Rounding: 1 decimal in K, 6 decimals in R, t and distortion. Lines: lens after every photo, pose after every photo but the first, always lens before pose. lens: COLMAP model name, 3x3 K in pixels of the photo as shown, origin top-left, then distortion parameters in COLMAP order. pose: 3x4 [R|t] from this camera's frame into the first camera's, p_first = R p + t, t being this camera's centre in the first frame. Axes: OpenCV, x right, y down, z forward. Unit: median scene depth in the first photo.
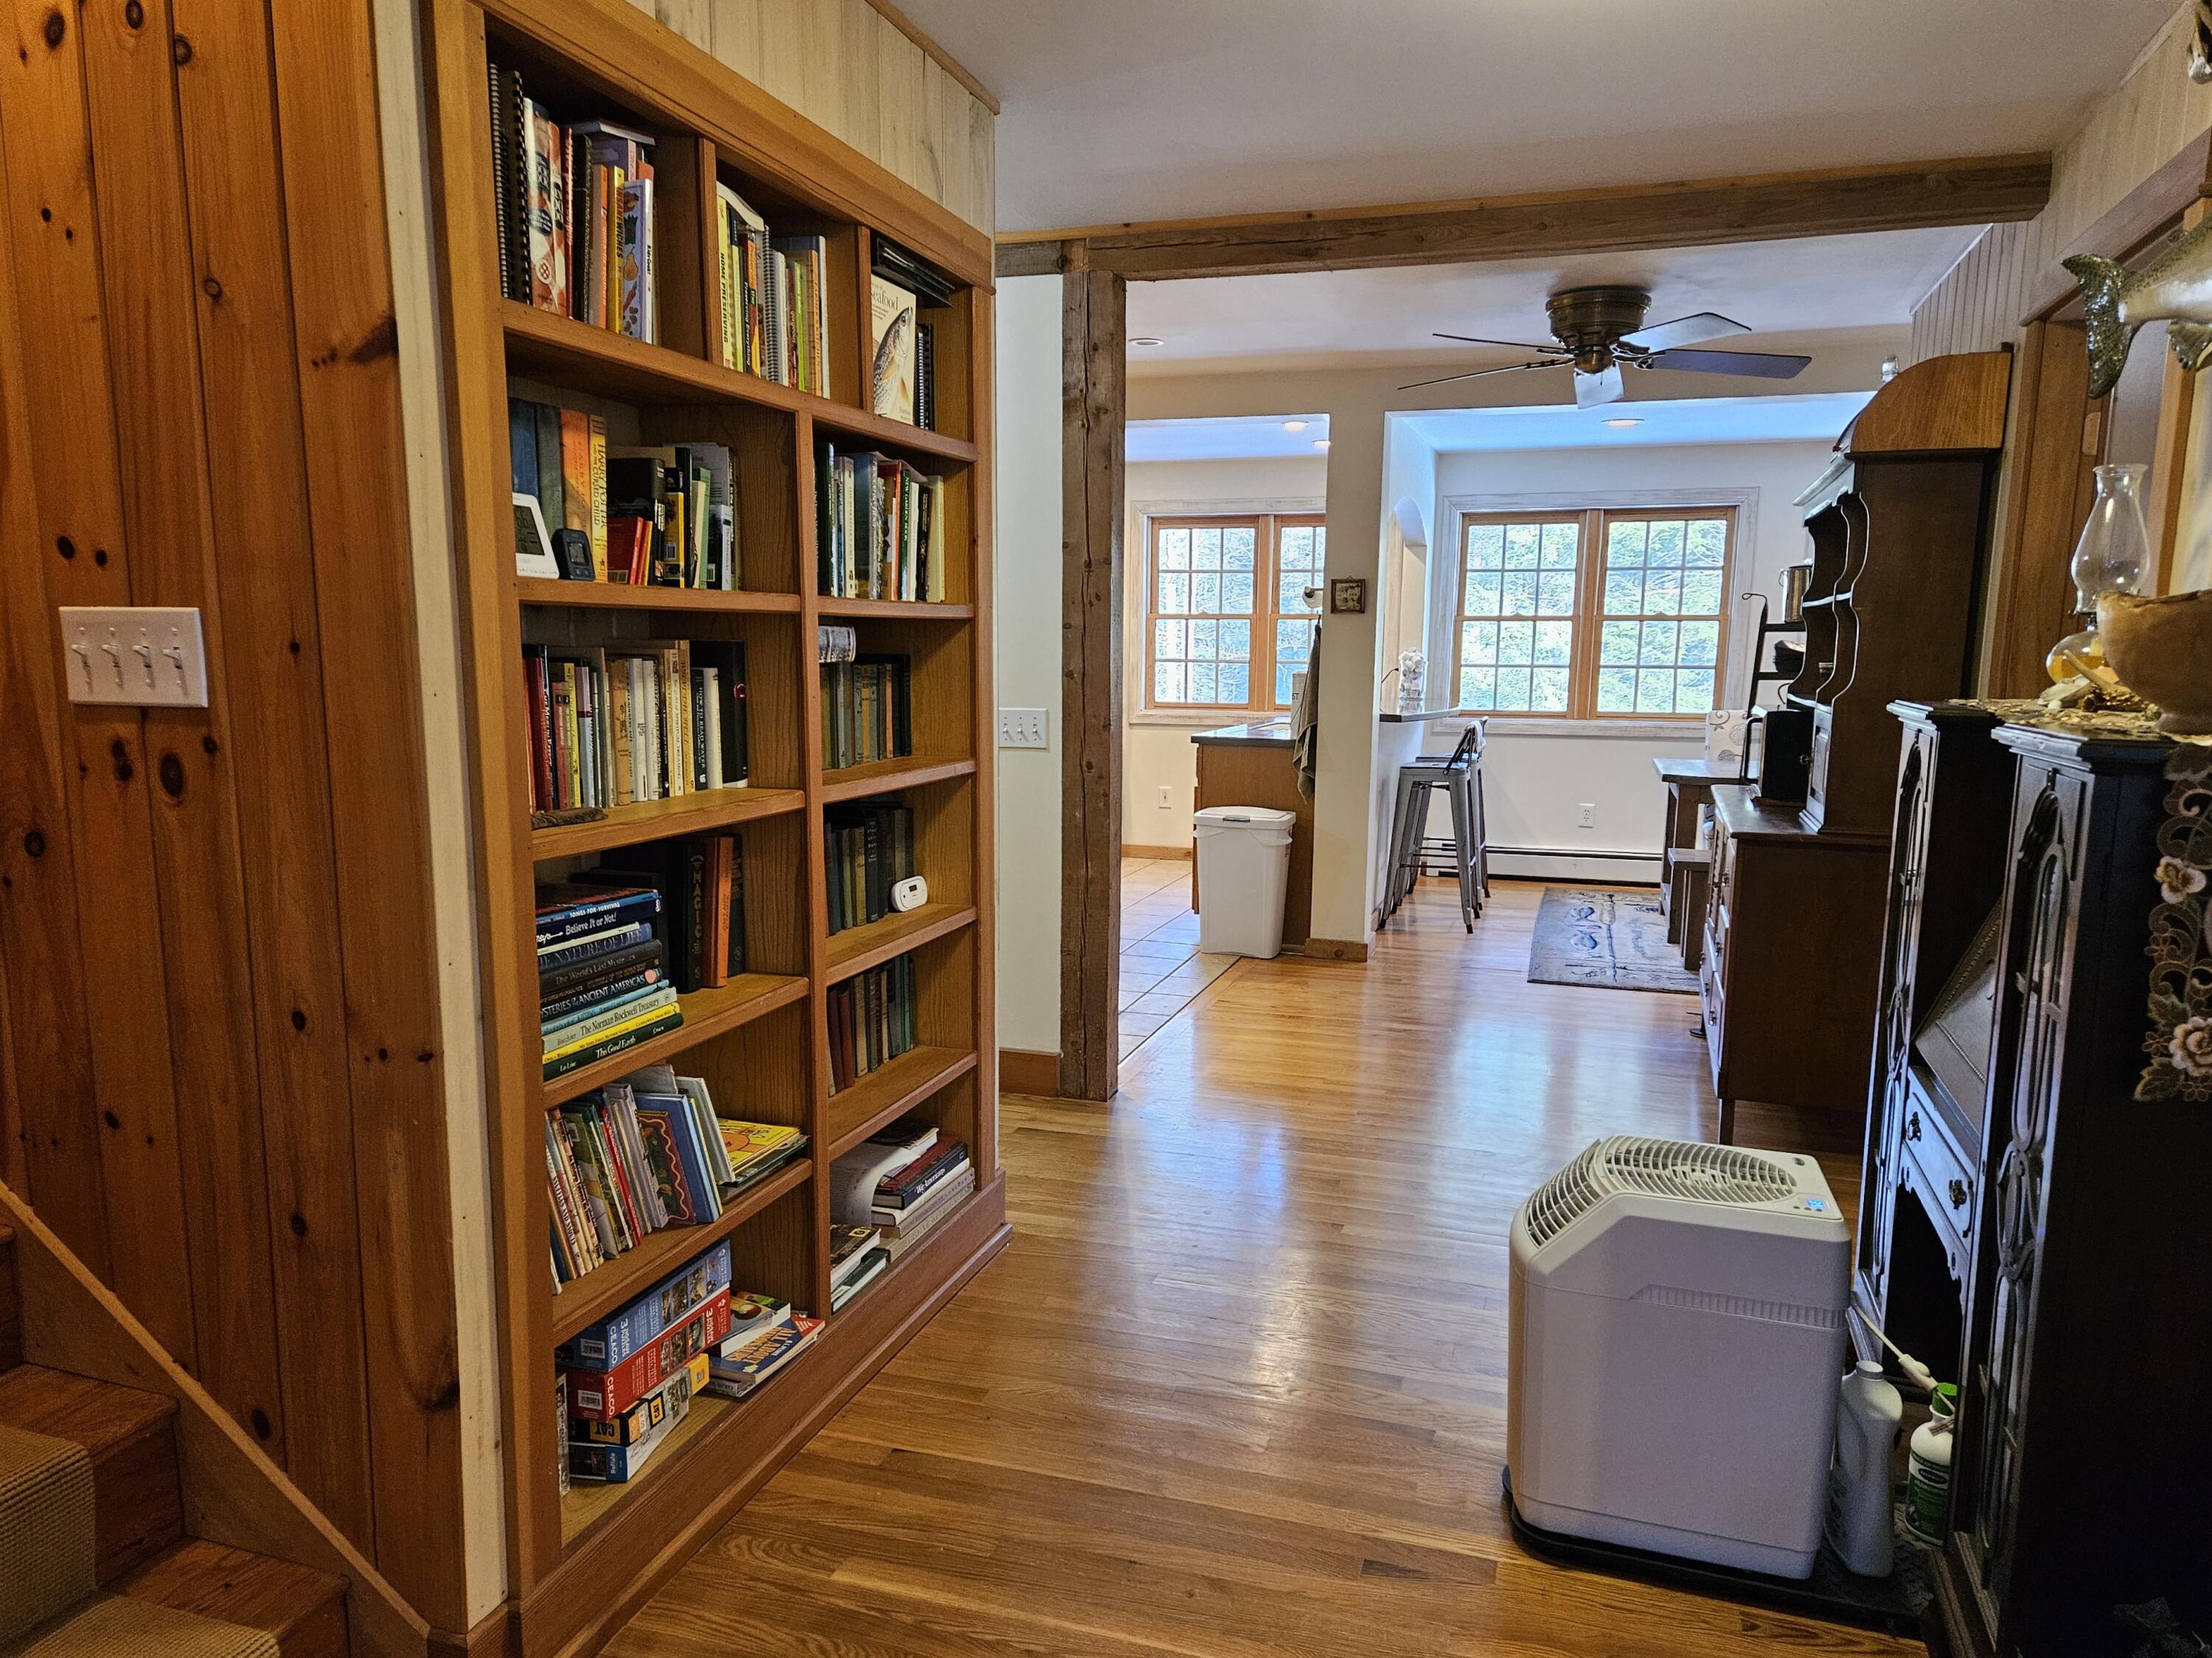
lens RADIAL K [[1483.1, 0, 1117.6], [0, 1483.1, 866.0], [0, 0, 1]] dist [0.088792, -0.074788]
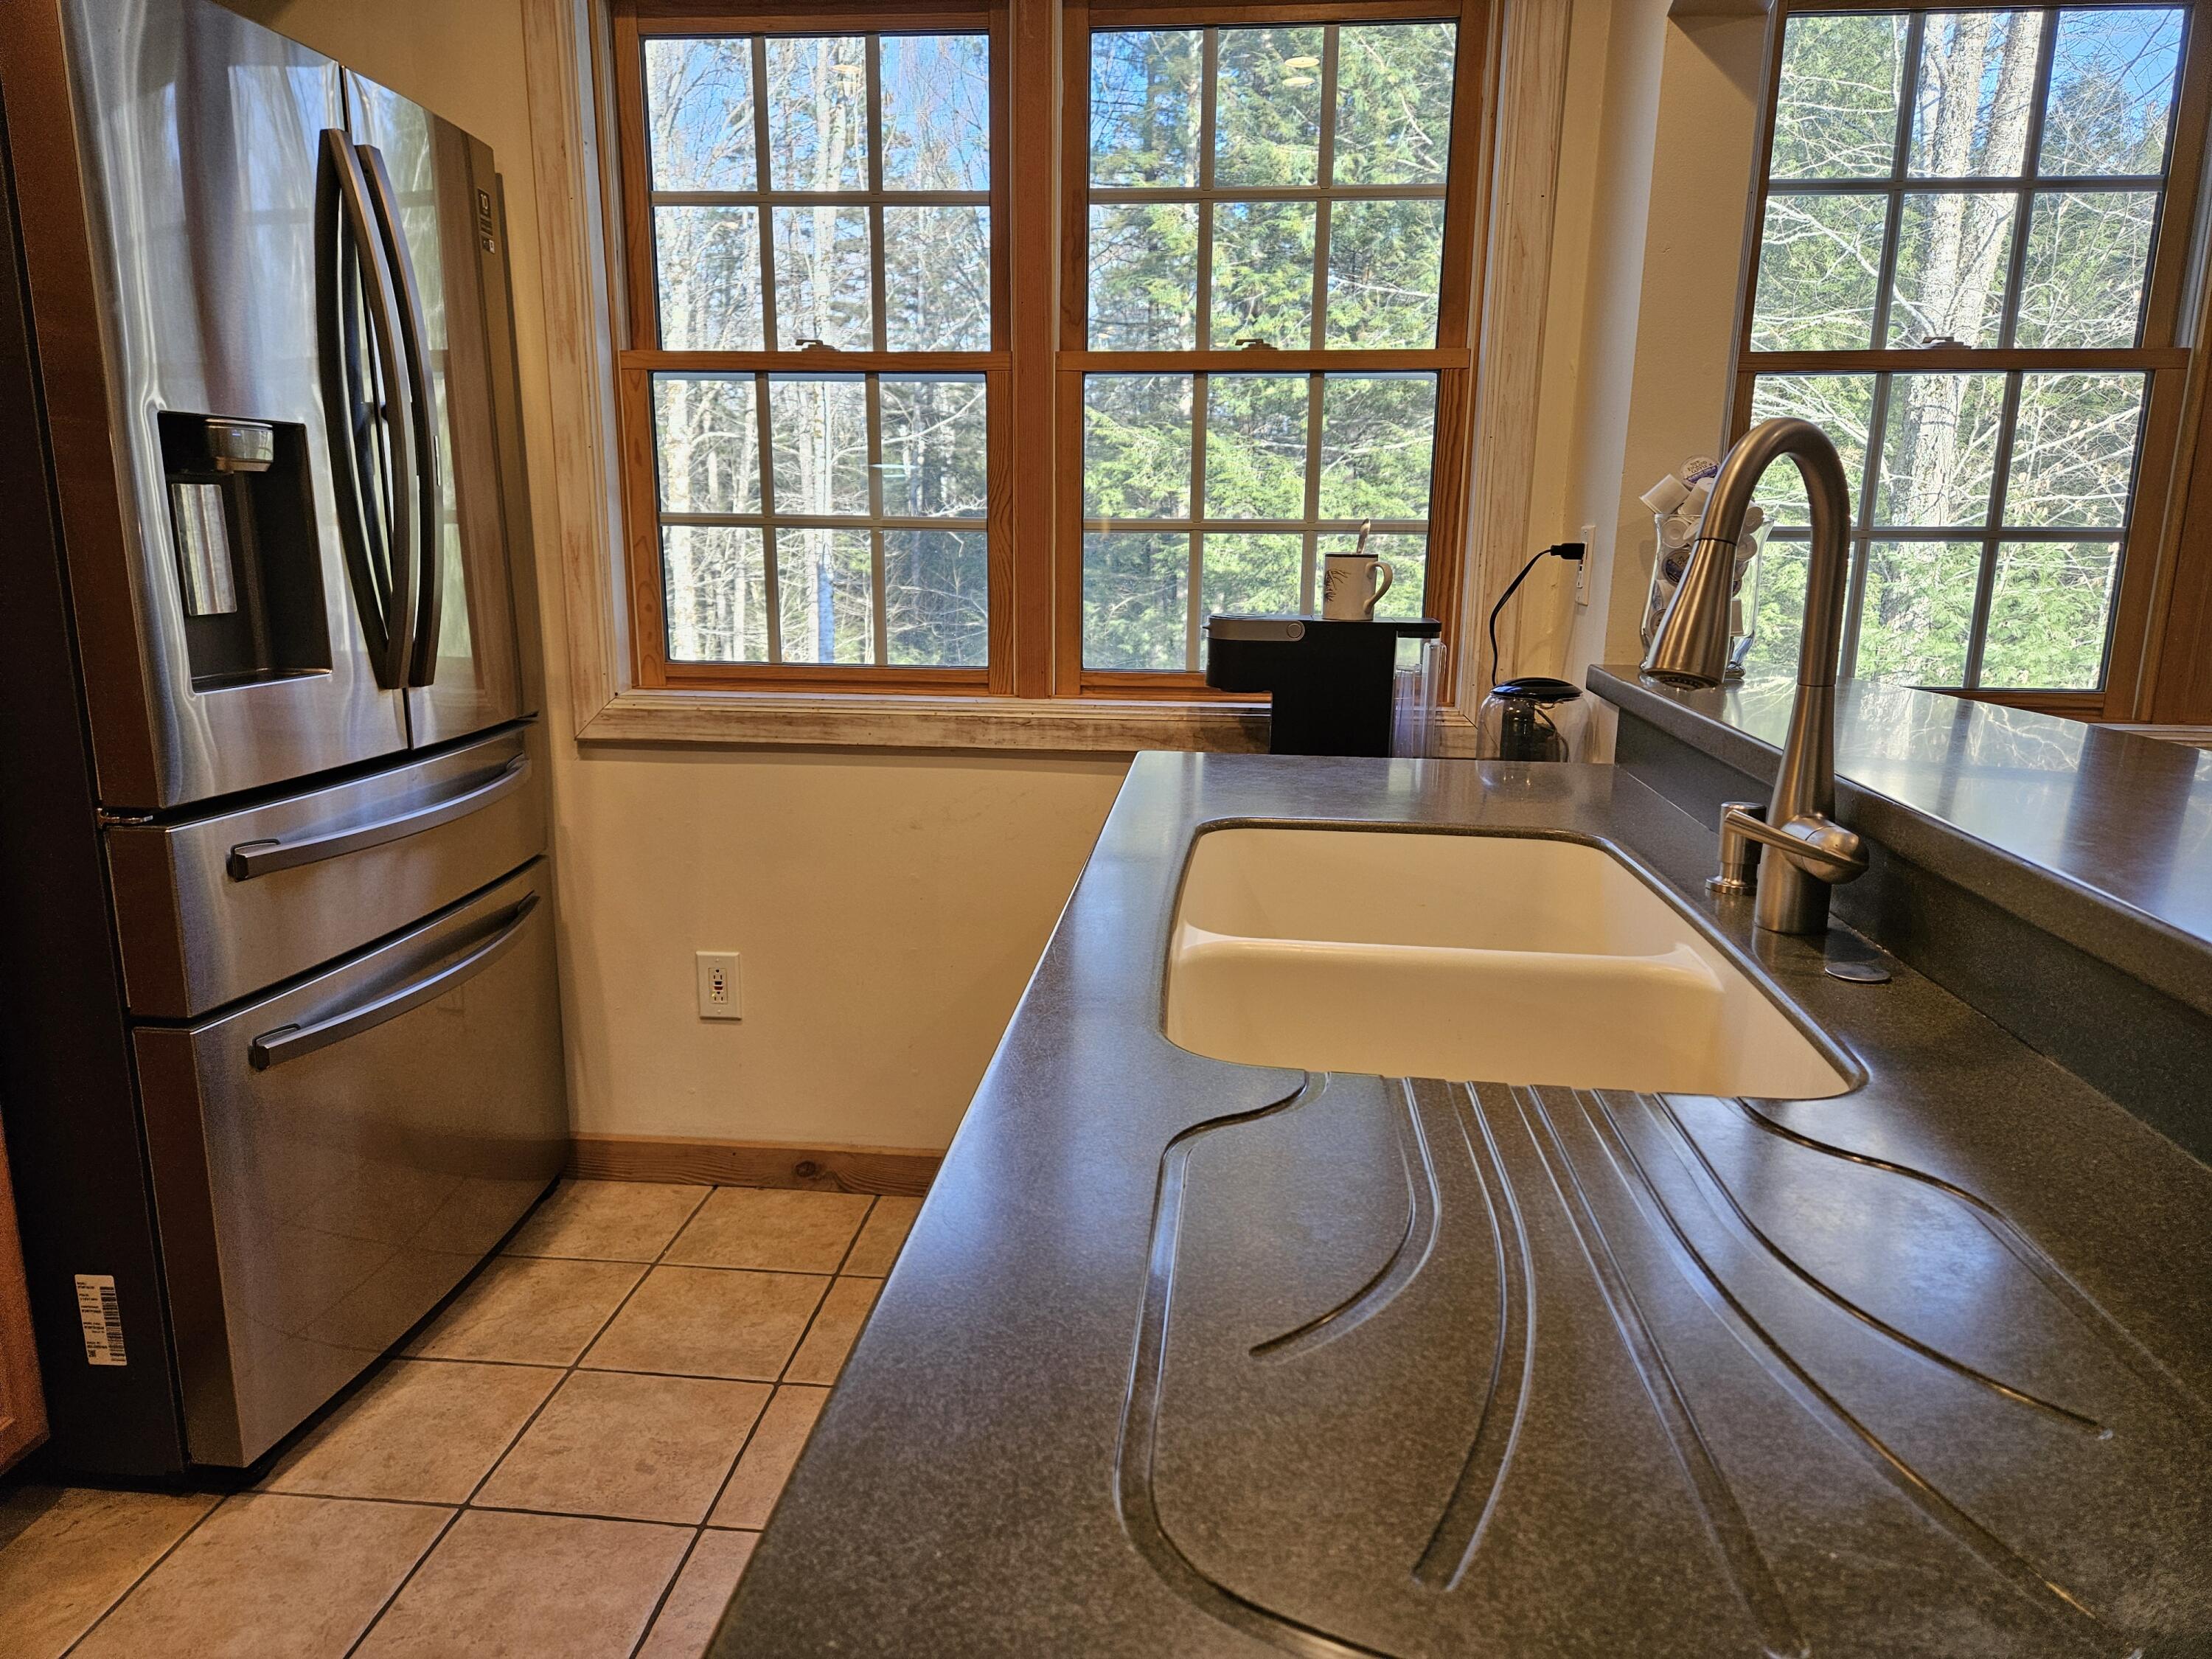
lens RADIAL K [[1462.7, 0, 1077.2], [0, 1462.7, 830.5], [0, 0, 1]] dist [0.068438, -0.063005]
pose [[0.978518, -0.045650, 0.201042, 0.079050], [0.032654, 0.997185, 0.067495, -0.167174], [-0.203558, -0.059480, 0.977255, 1.236409]]
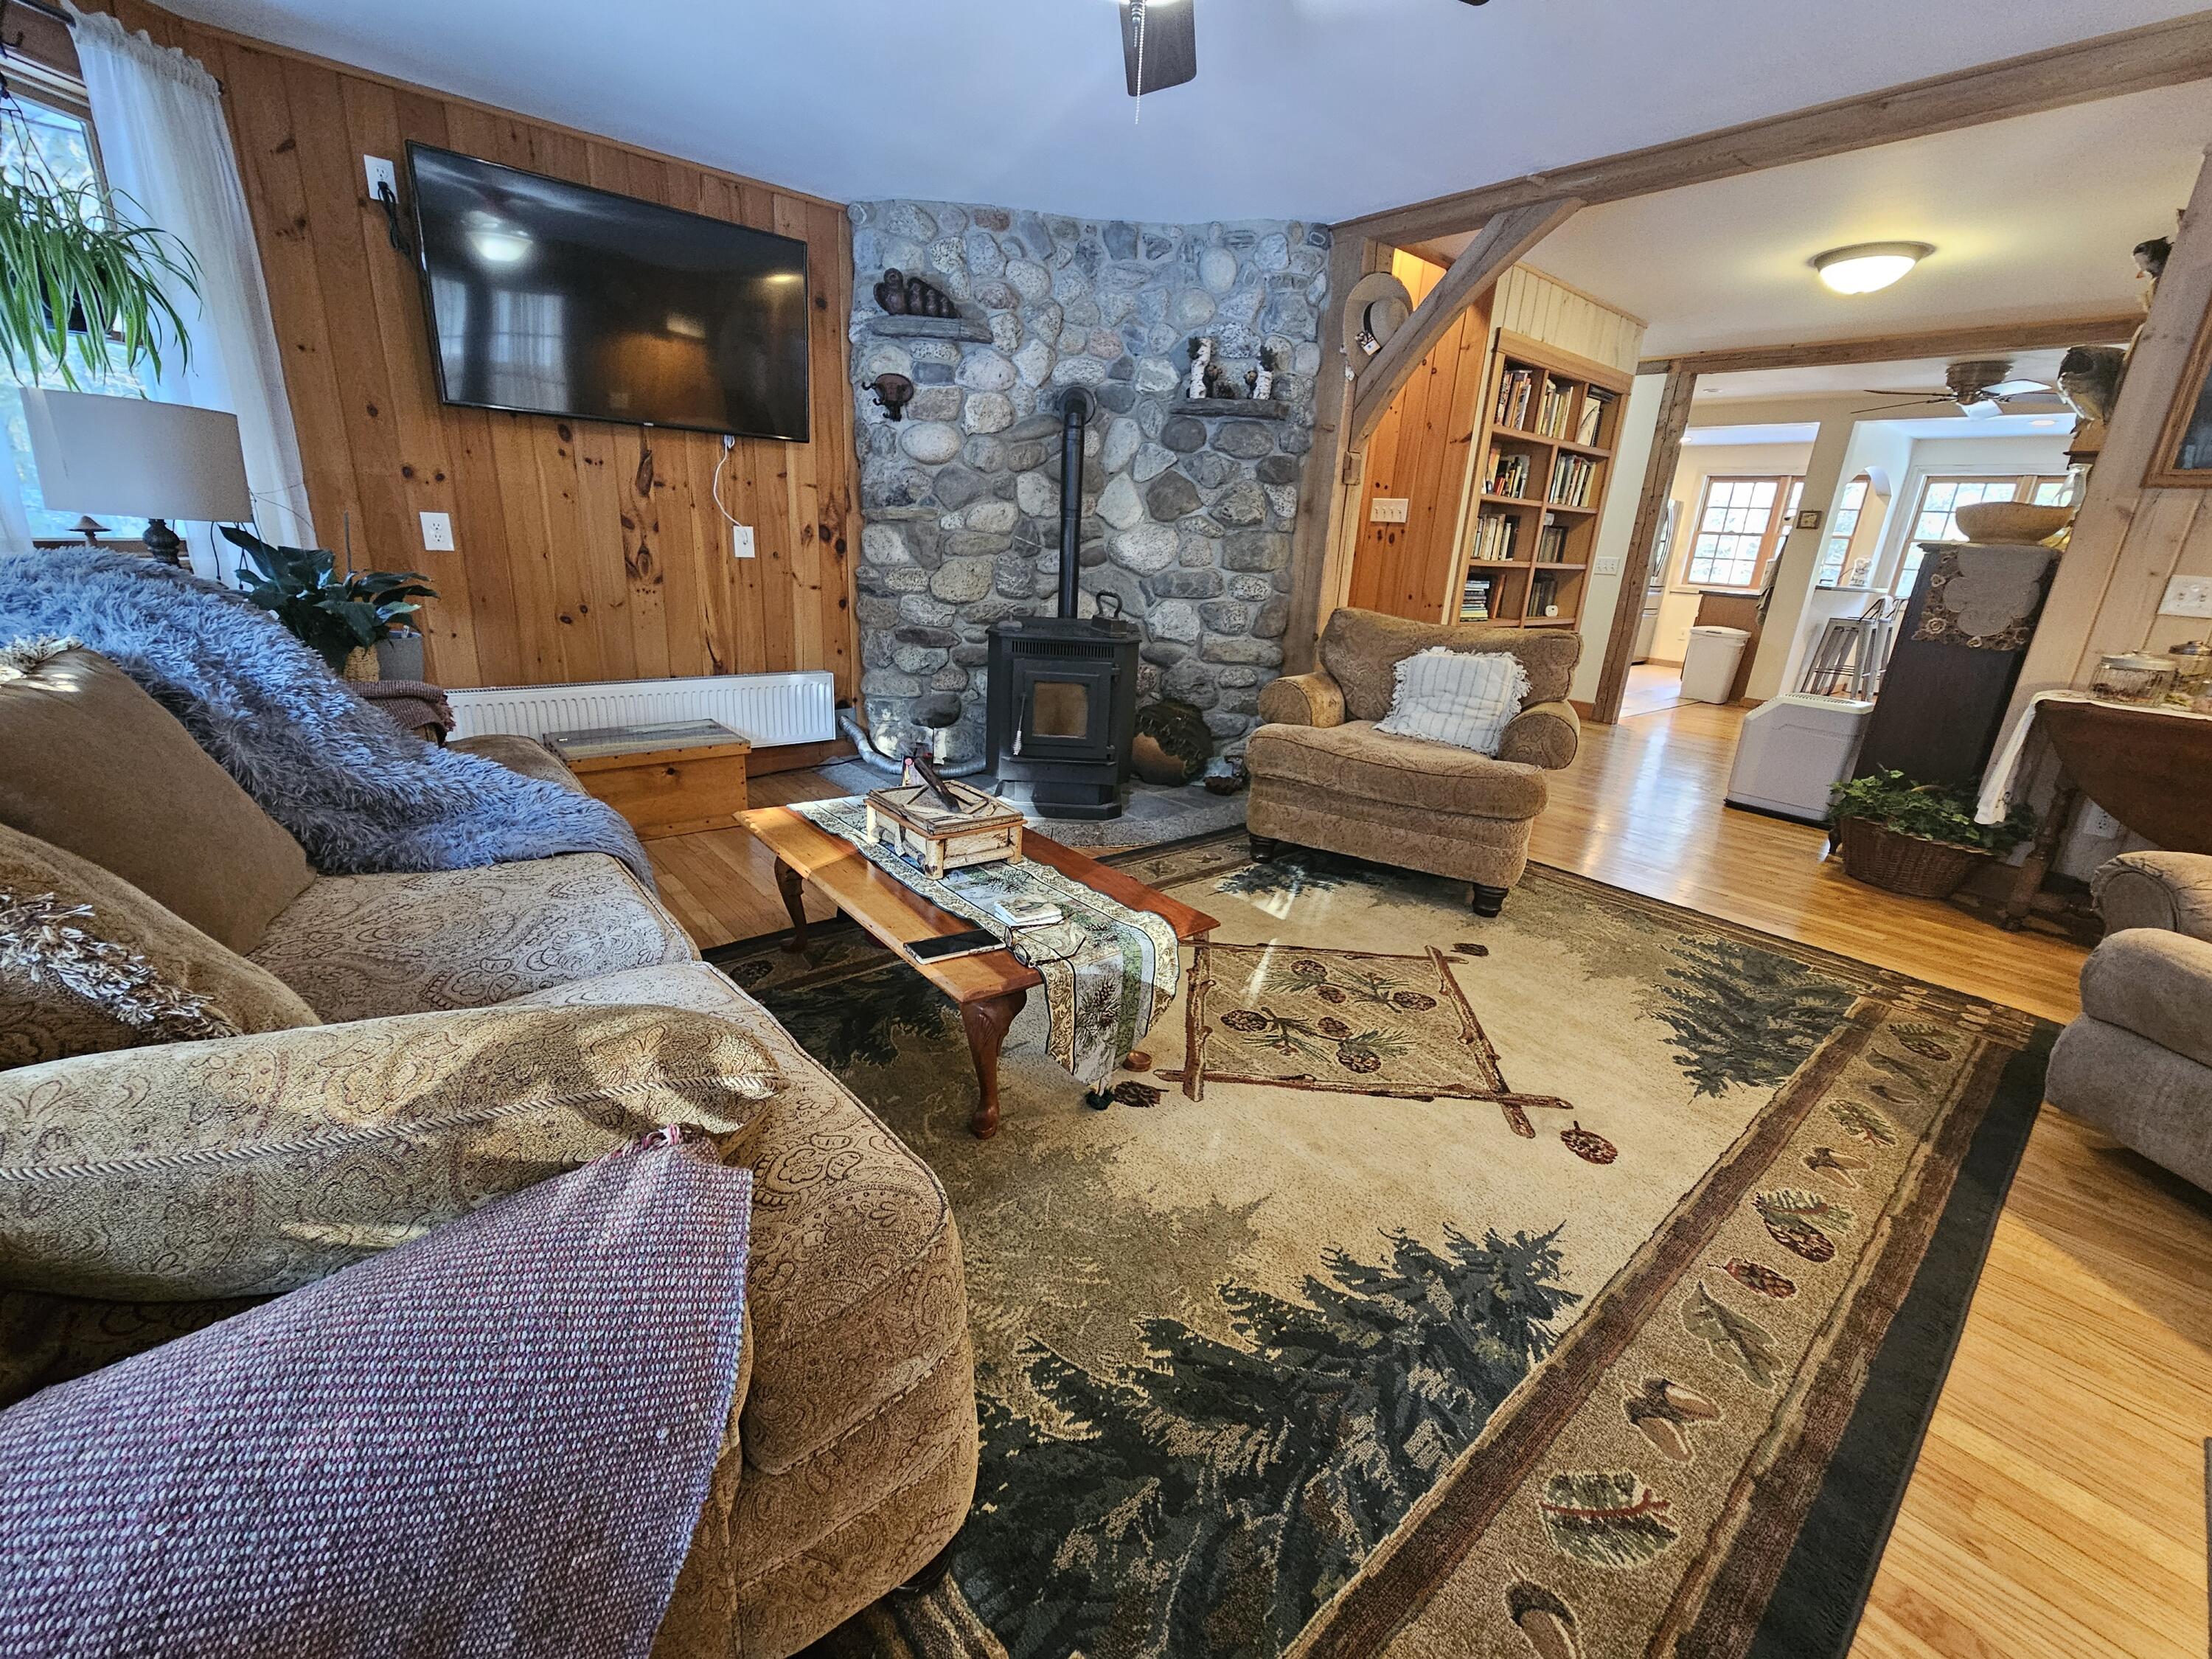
lens RADIAL K [[907.6, 0, 1102.6], [0, 907.6, 816.2], [0, 0, 1]] dist [-0.000457, 0.000016]
pose [[0.845534, 0.195096, -0.497001, 0.047929], [-0.127521, 0.977702, 0.166845, 0.138627], [0.518470, -0.077695, 0.851559, -0.610591]]
